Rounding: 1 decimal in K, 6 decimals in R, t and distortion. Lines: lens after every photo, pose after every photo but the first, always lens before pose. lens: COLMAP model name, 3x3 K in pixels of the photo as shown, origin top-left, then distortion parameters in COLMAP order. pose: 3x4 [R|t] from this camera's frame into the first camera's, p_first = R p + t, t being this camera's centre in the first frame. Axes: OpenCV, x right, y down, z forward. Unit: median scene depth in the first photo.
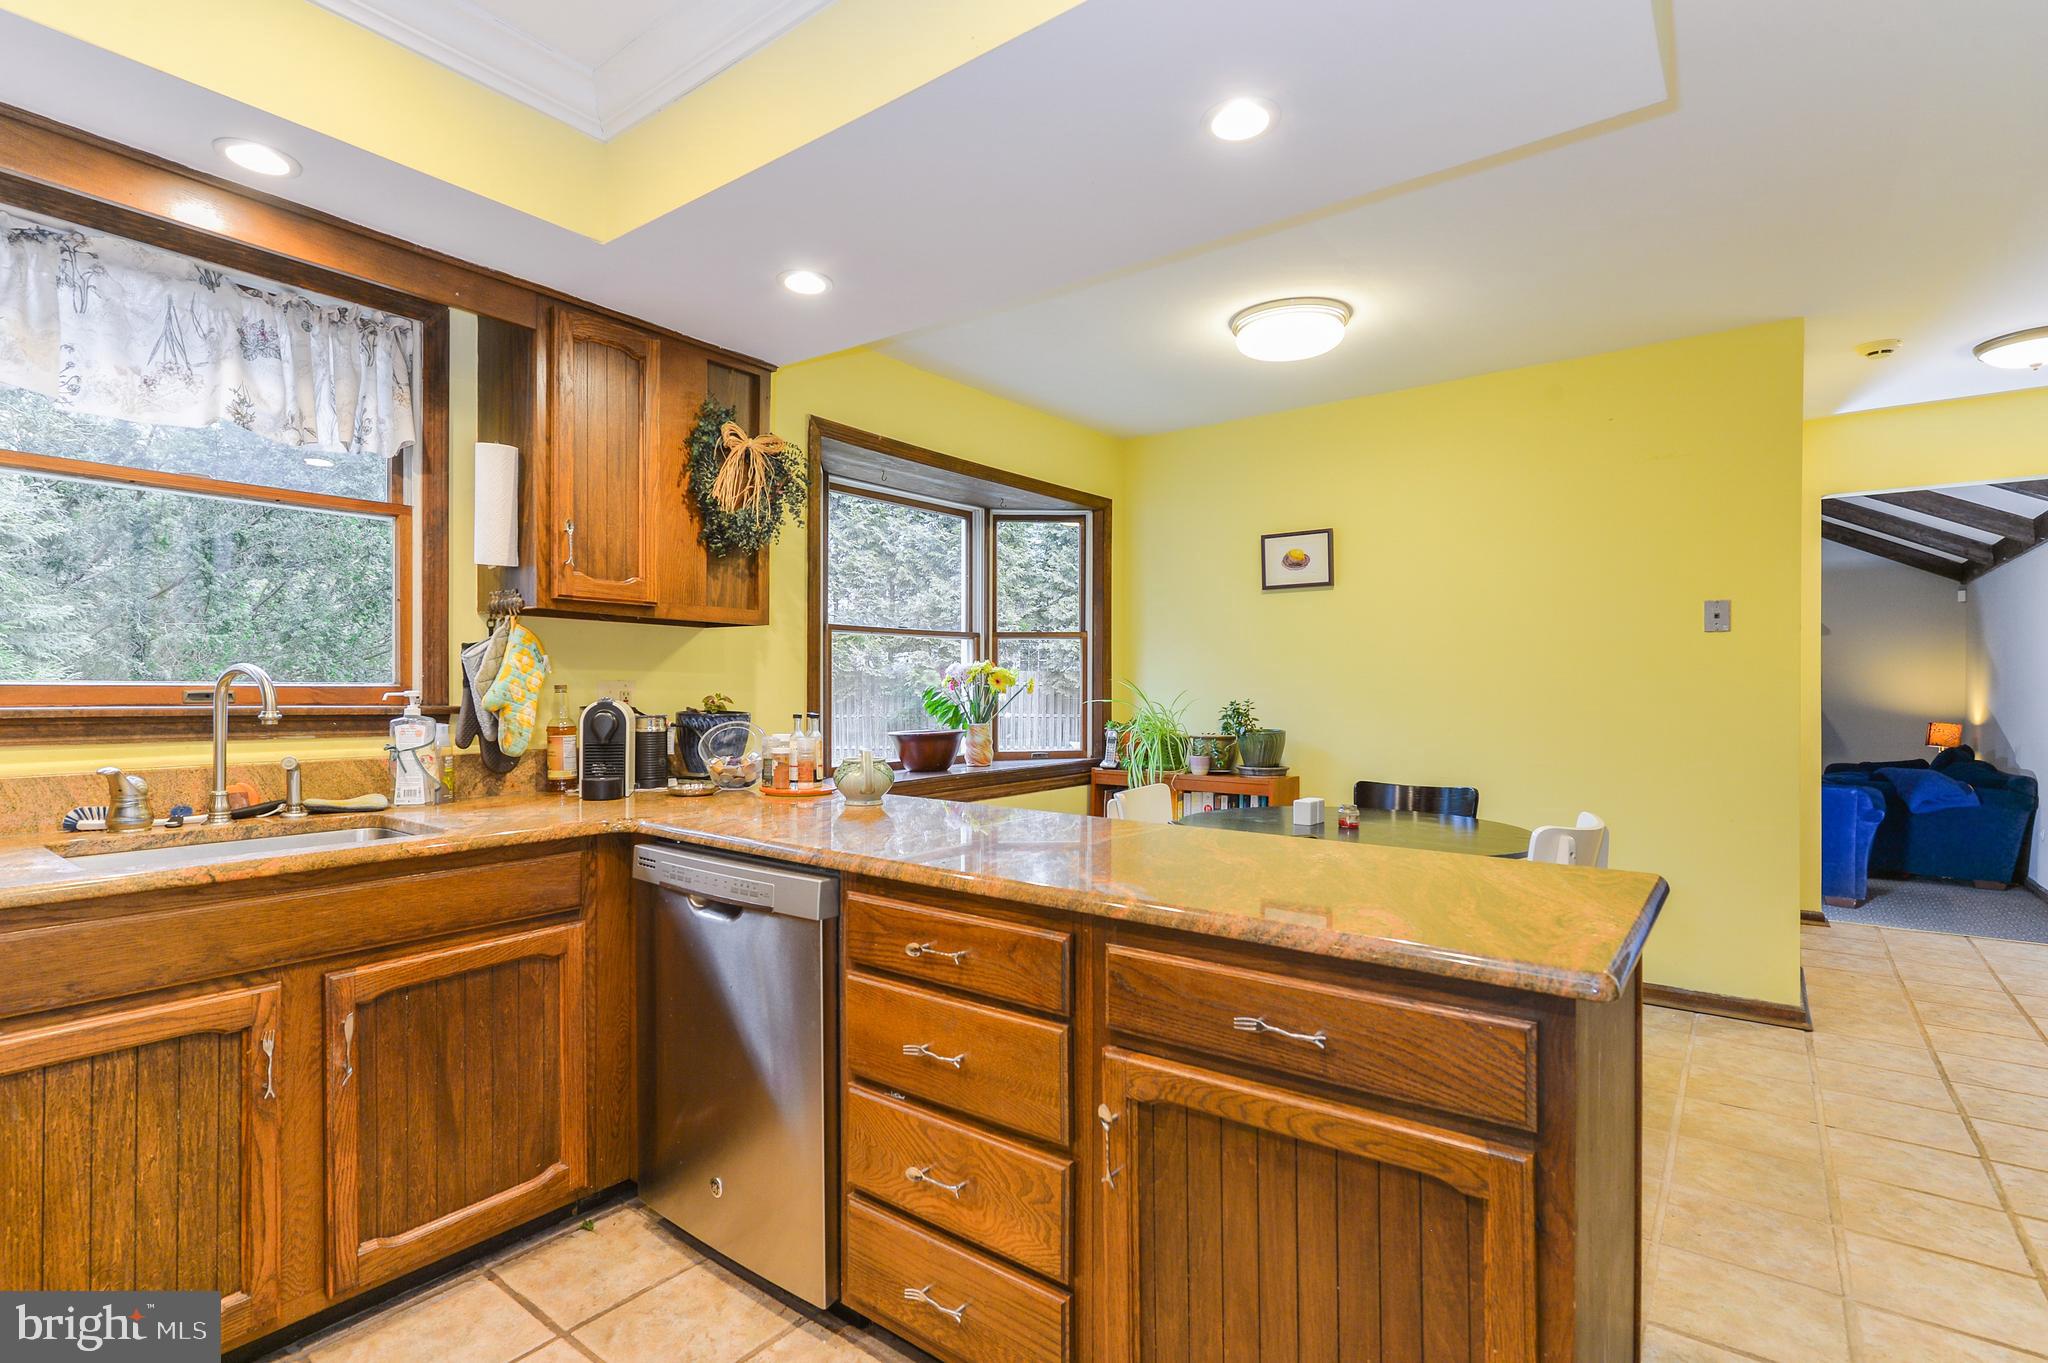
lens RADIAL K [[982.3, 0, 1015.4], [0, 982.3, 684.3], [0, 0, 1]] dist [0.002365, -0.000063]
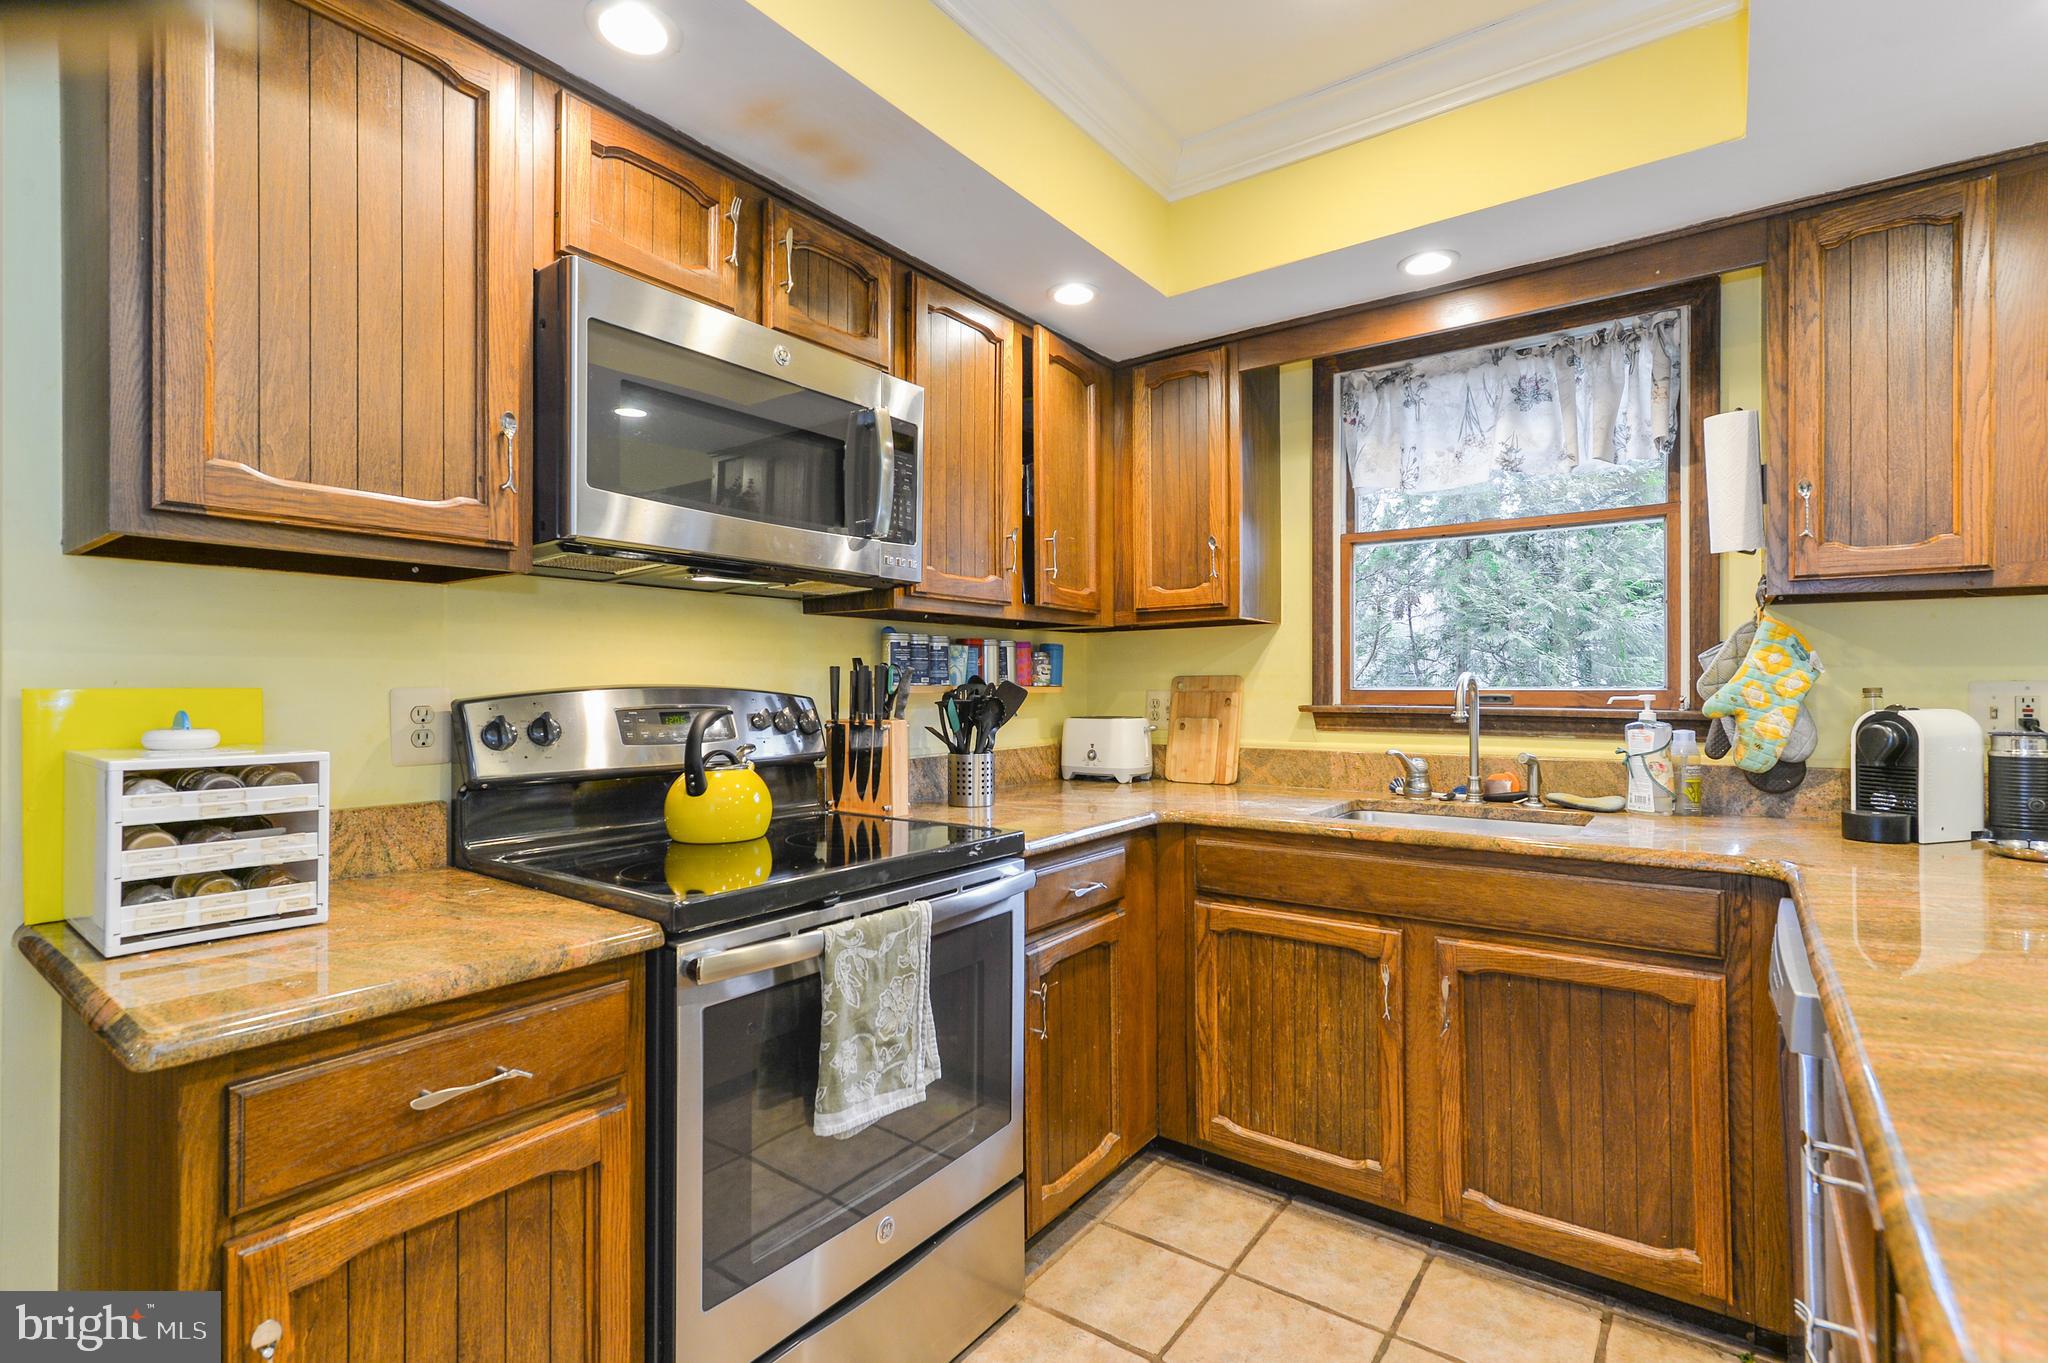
lens RADIAL K [[947.8, 0, 1024.0], [0, 947.8, 681.5], [0, 0, 1]] dist [0.003357, 0.000456]
pose [[0.008260, -0.011927, -0.999895, 0.357913], [0.004376, 0.999920, -0.011891, 0.002137], [0.999956, -0.004277, 0.008312, 0.419088]]
